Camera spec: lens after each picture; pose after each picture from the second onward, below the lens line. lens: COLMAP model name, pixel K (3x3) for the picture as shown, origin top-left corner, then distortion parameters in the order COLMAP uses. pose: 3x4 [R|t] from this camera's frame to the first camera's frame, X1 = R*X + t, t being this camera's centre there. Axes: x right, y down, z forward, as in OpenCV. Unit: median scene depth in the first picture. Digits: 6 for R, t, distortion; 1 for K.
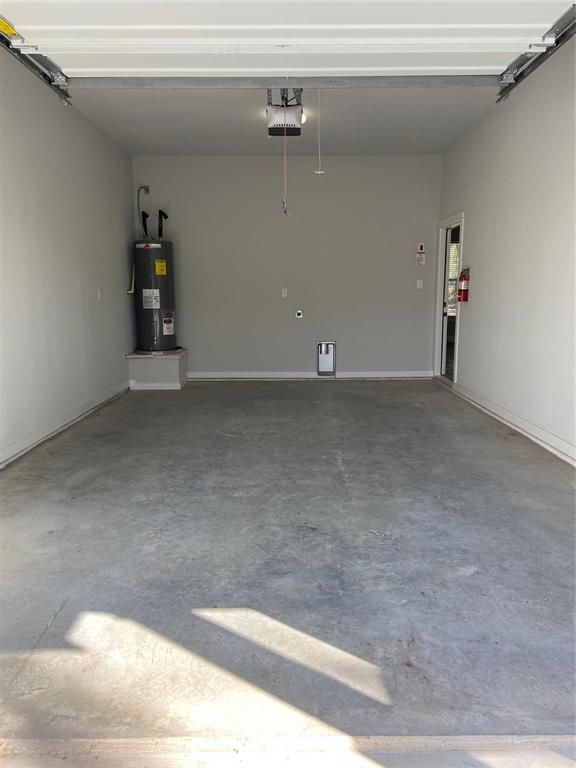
lens RADIAL K [[575.4, 0, 289.4], [0, 575.4, 380.3], [0, 0, 1]] dist [0.169048, -0.208941]
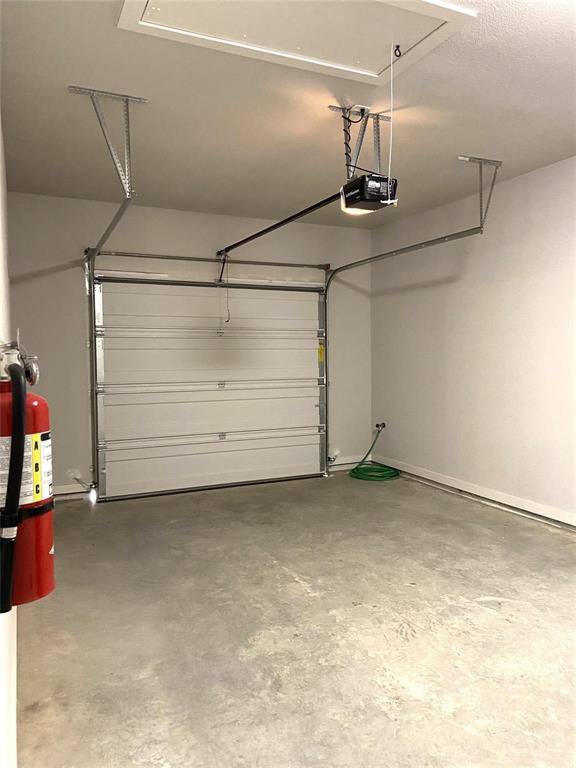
lens RADIAL K [[575.4, 0, 289.4], [0, 575.4, 380.3], [0, 0, 1]] dist [0.169048, -0.208941]
pose [[-0.911086, 0.031937, -0.410977, 0.484642], [-0.049618, 0.981249, 0.186251, -0.340332], [0.409219, 0.190083, -0.892417, 1.855568]]
